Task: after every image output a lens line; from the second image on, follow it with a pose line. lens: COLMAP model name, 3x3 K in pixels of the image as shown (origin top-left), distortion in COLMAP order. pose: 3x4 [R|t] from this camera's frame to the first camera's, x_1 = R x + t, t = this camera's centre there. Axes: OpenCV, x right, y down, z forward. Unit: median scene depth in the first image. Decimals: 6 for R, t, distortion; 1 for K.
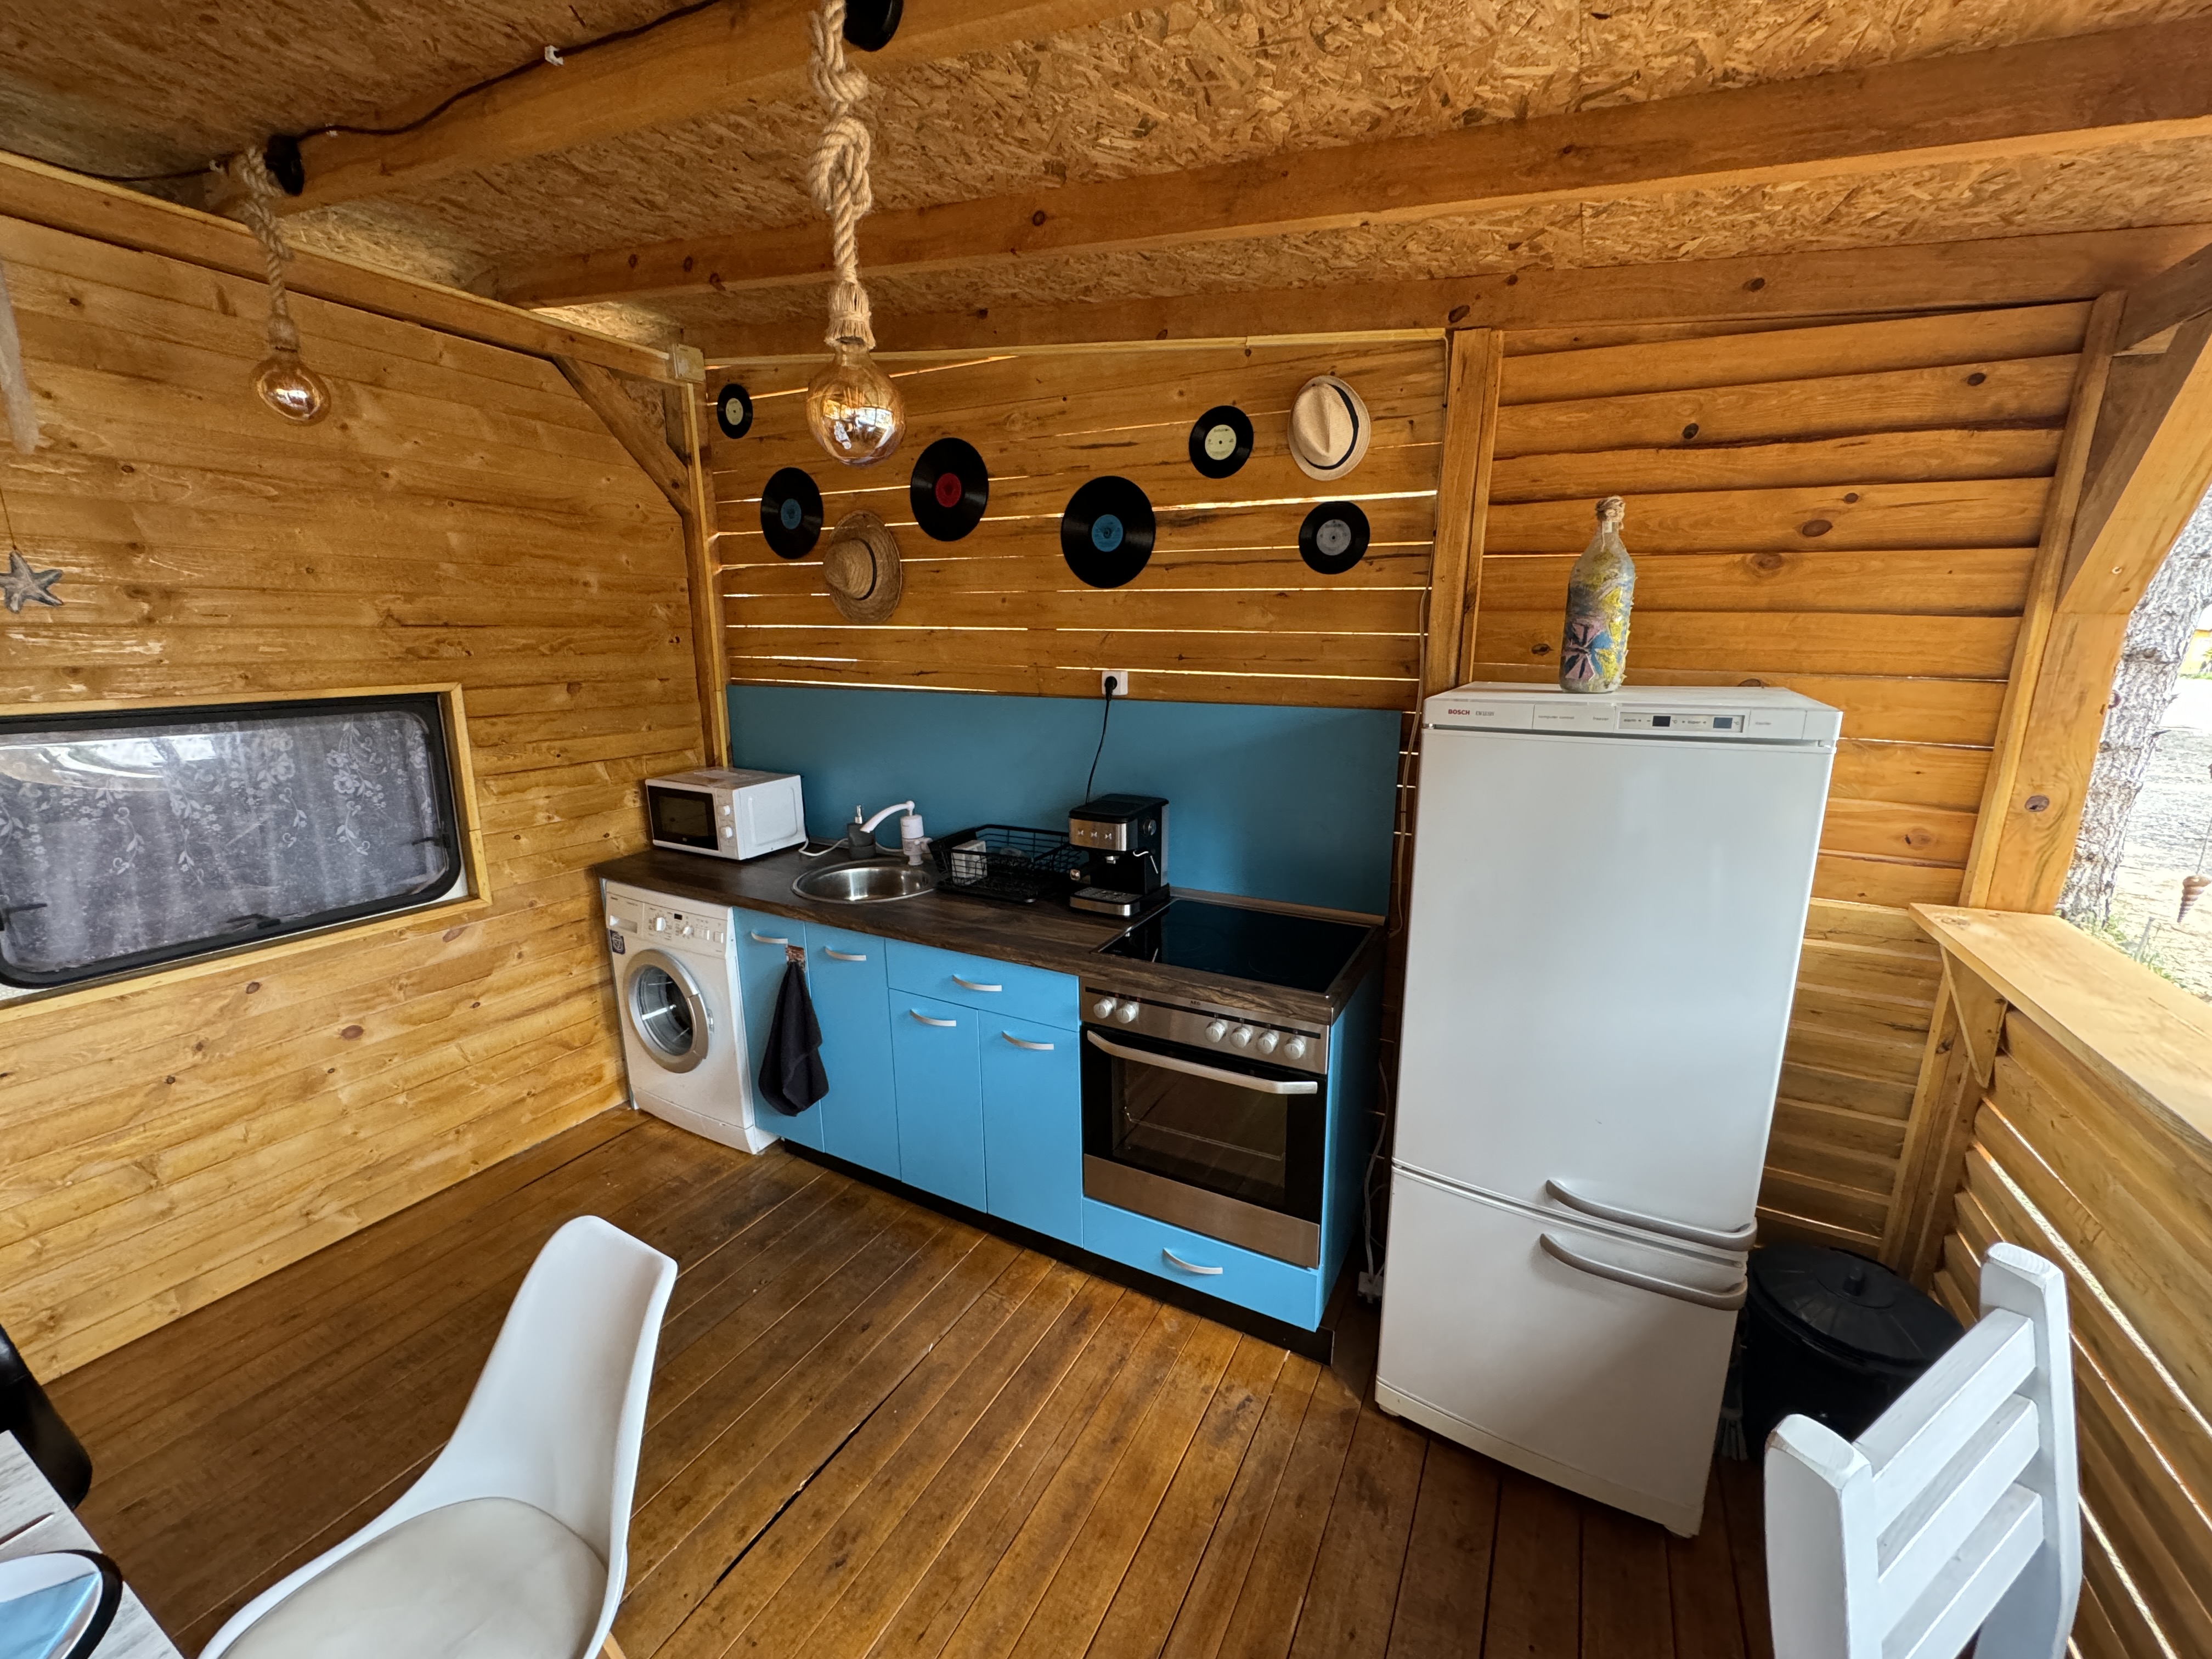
lens RADIAL K [[888.2, 0, 1107.6], [0, 888.2, 825.6], [0, 0, 1]] dist [0.000644, 0.000402]
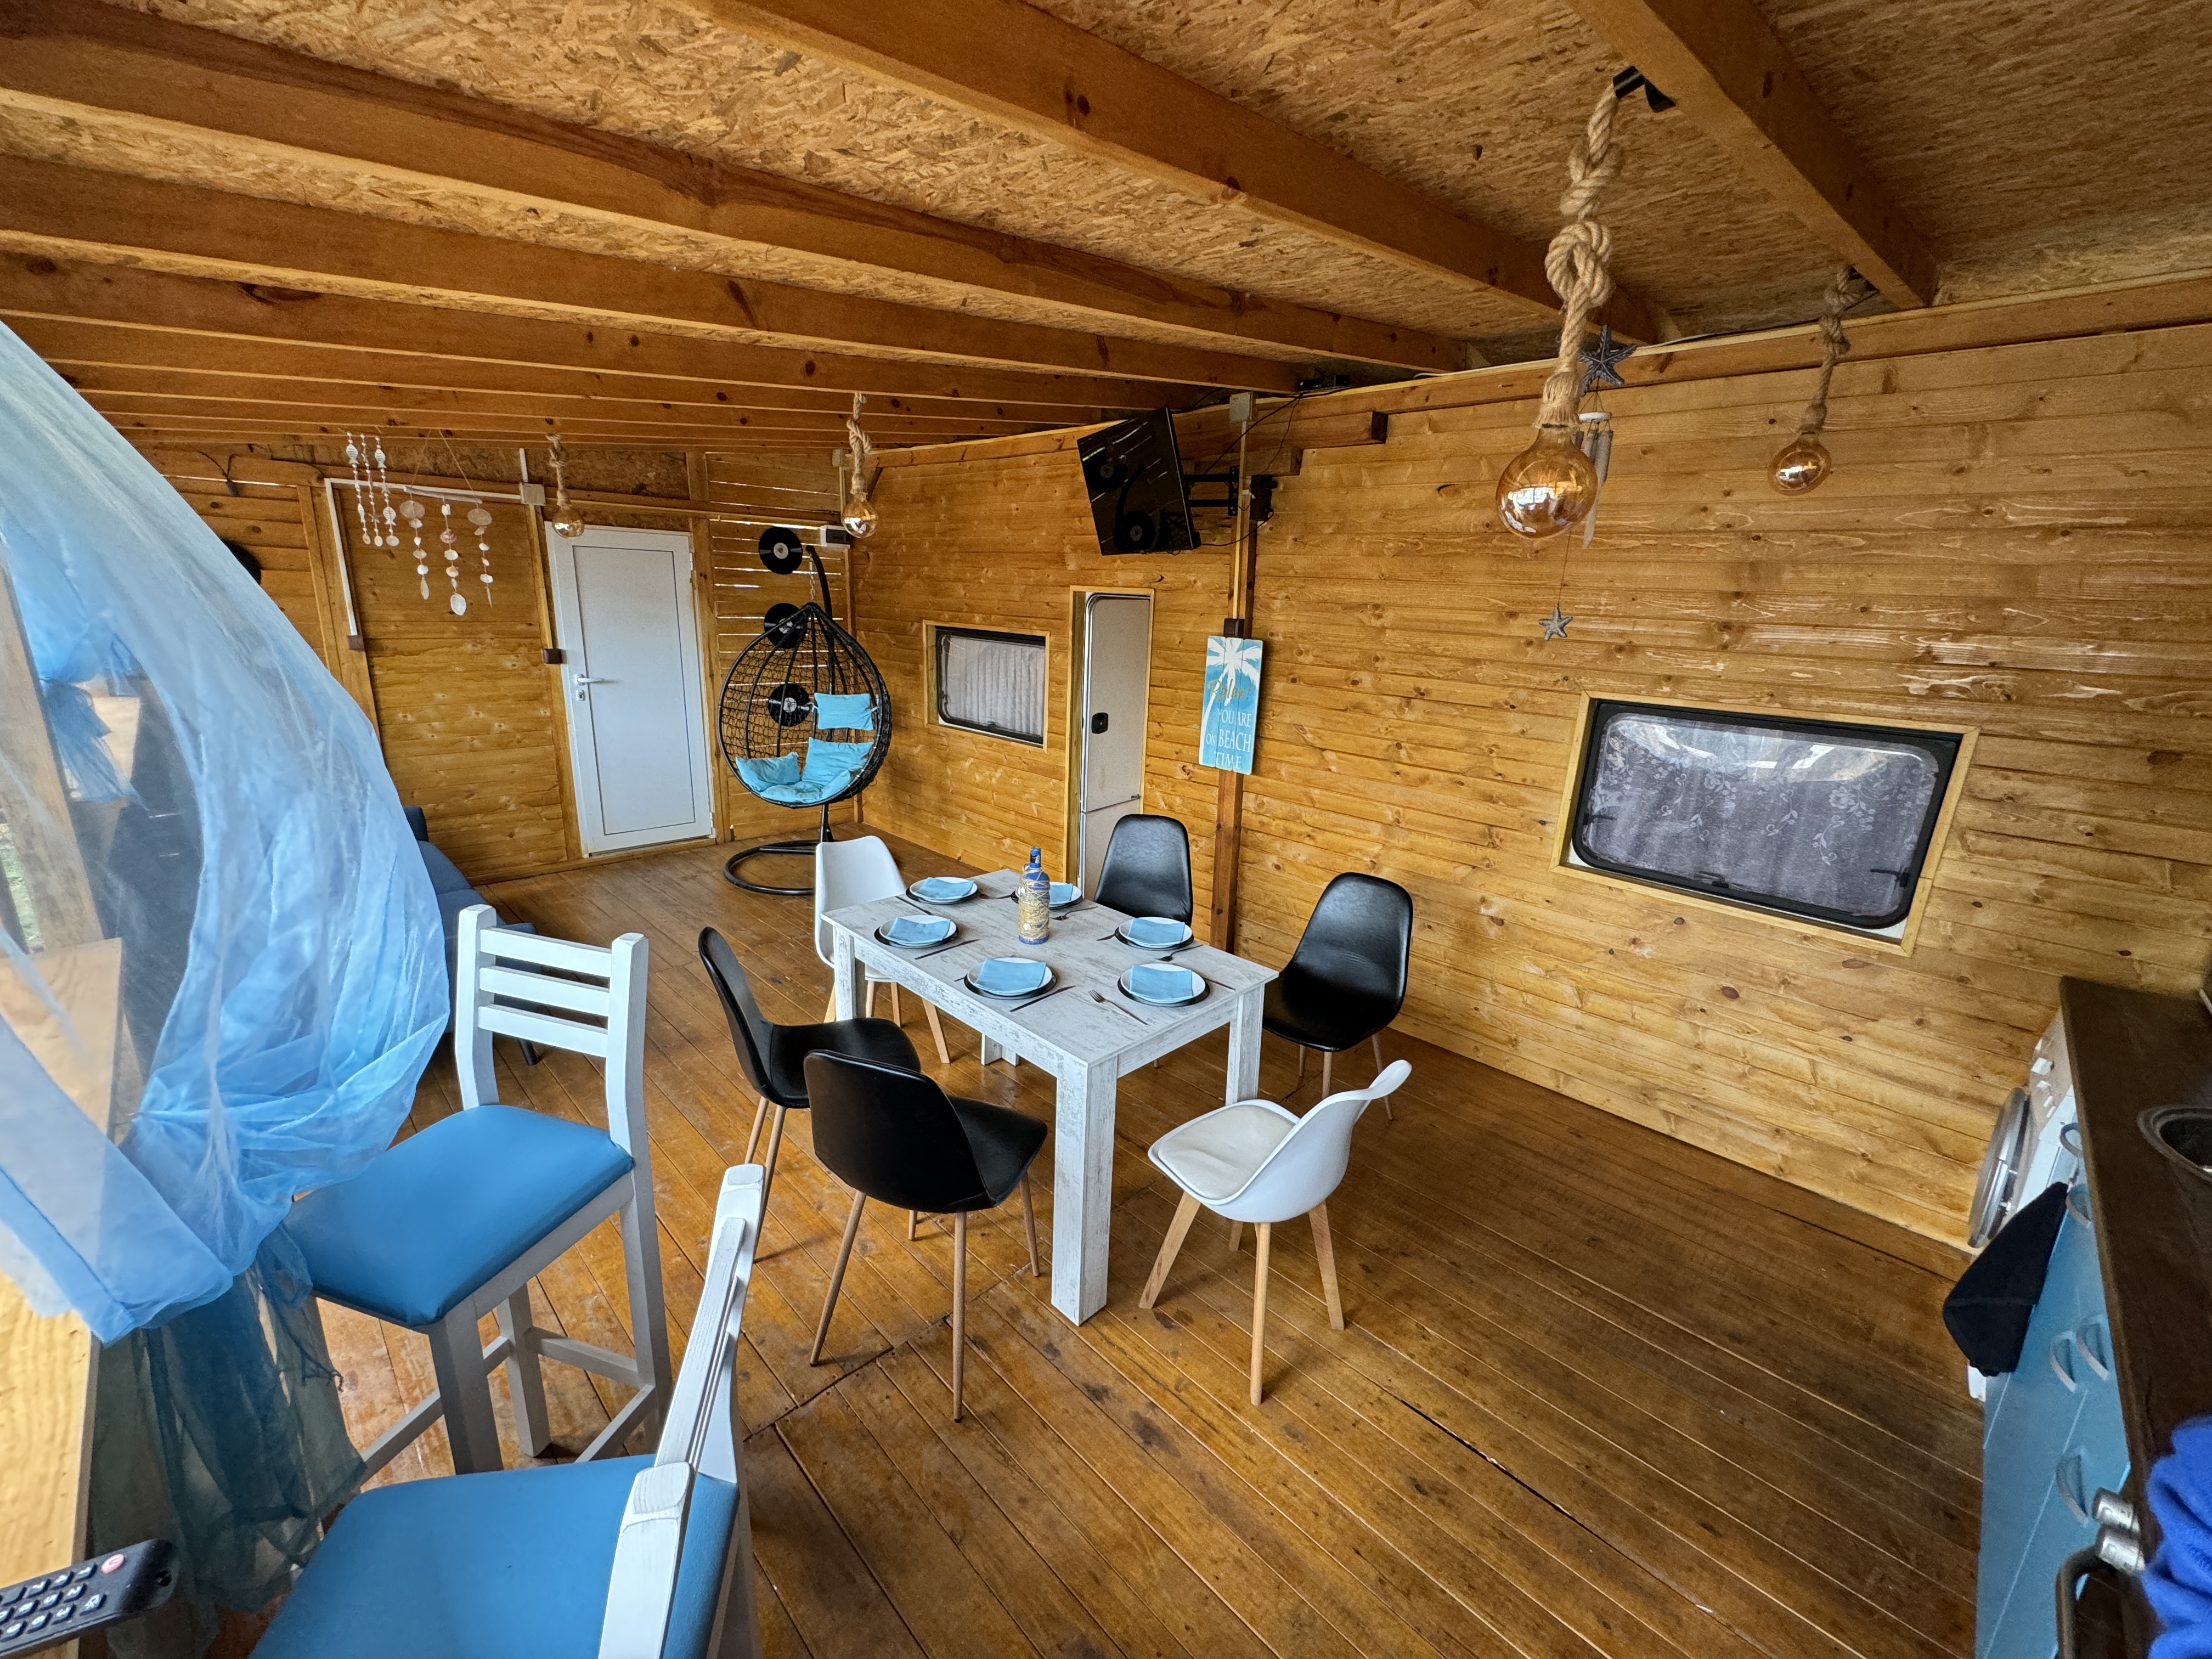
lens RADIAL K [[888.2, 0, 1102.7], [0, 888.2, 824.0], [0, 0, 1]] dist [0.000644, 0.000402]
pose [[-0.289579, 0.227559, -0.929710, 0.538325], [-0.245920, 0.921032, 0.302032, -0.154494], [0.925023, 0.316097, -0.210750, 0.476243]]
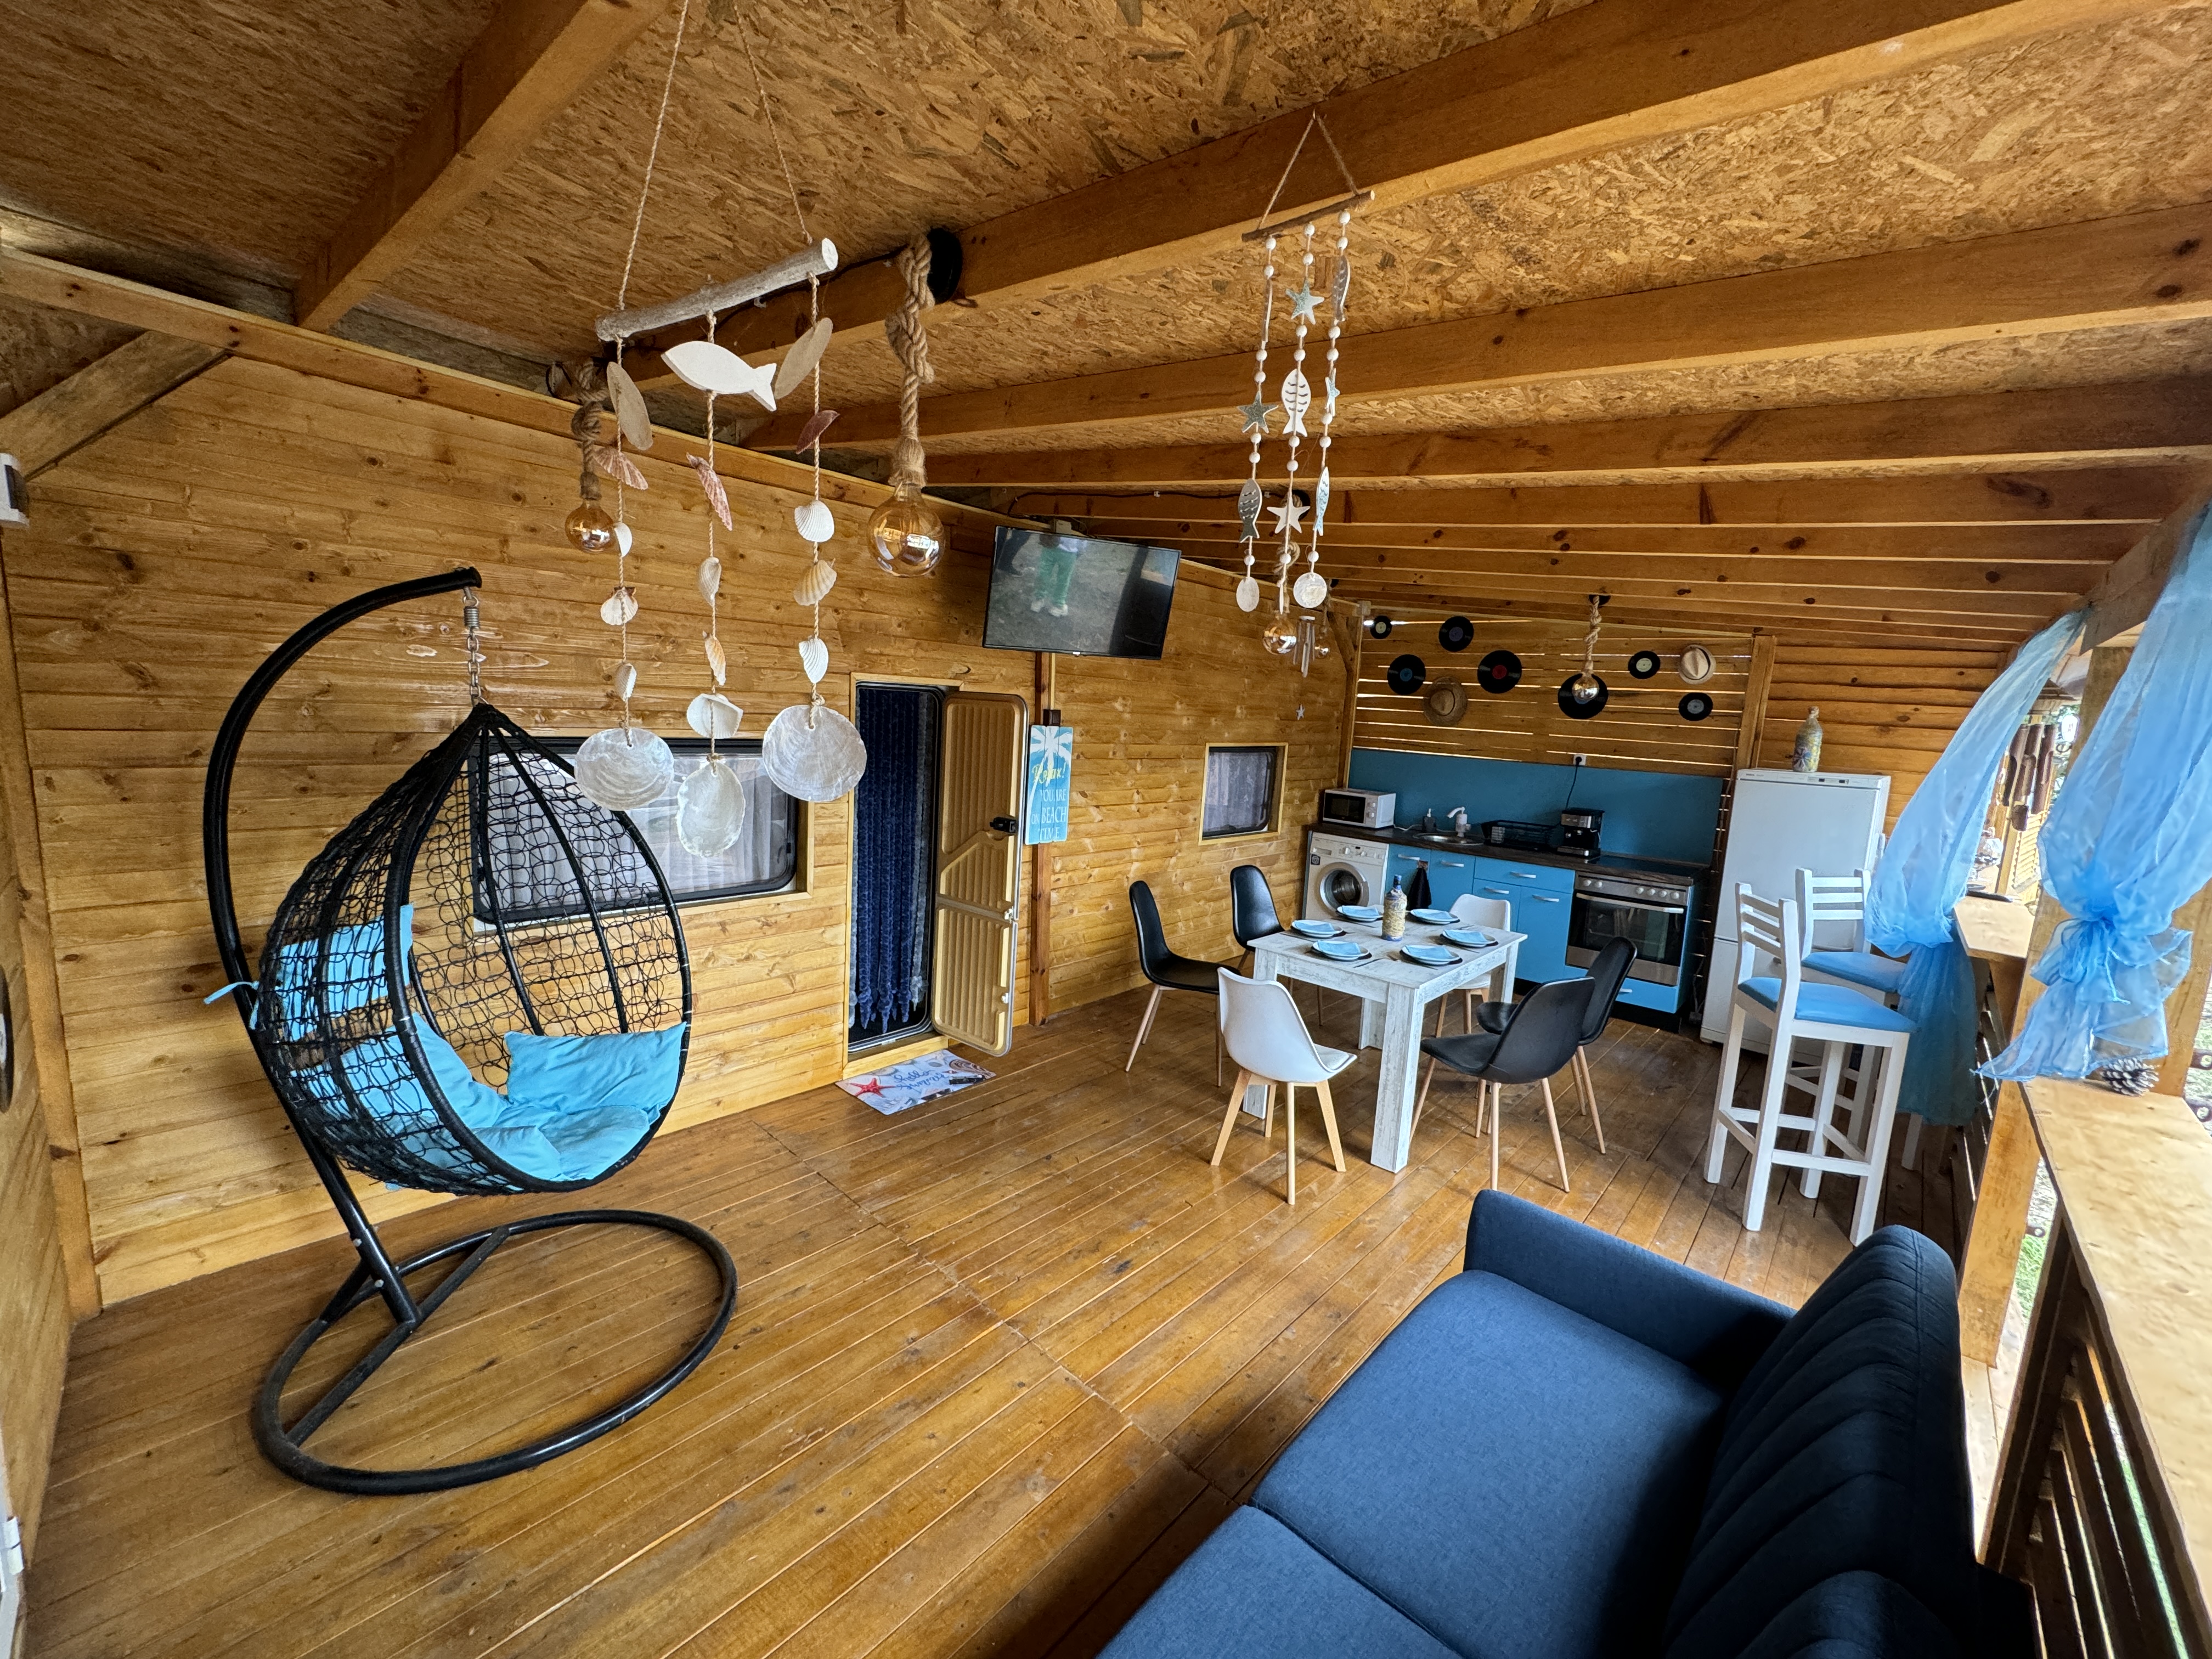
lens RADIAL K [[888.2, 0, 1103.8], [0, 888.2, 824.8], [0, 0, 1]] dist [0.000644, 0.000402]
pose [[0.963785, 0.081833, -0.253813, -0.675509], [-0.103024, 0.992118, -0.071334, 0.346204], [0.245975, 0.094899, 0.964619, -1.749692]]
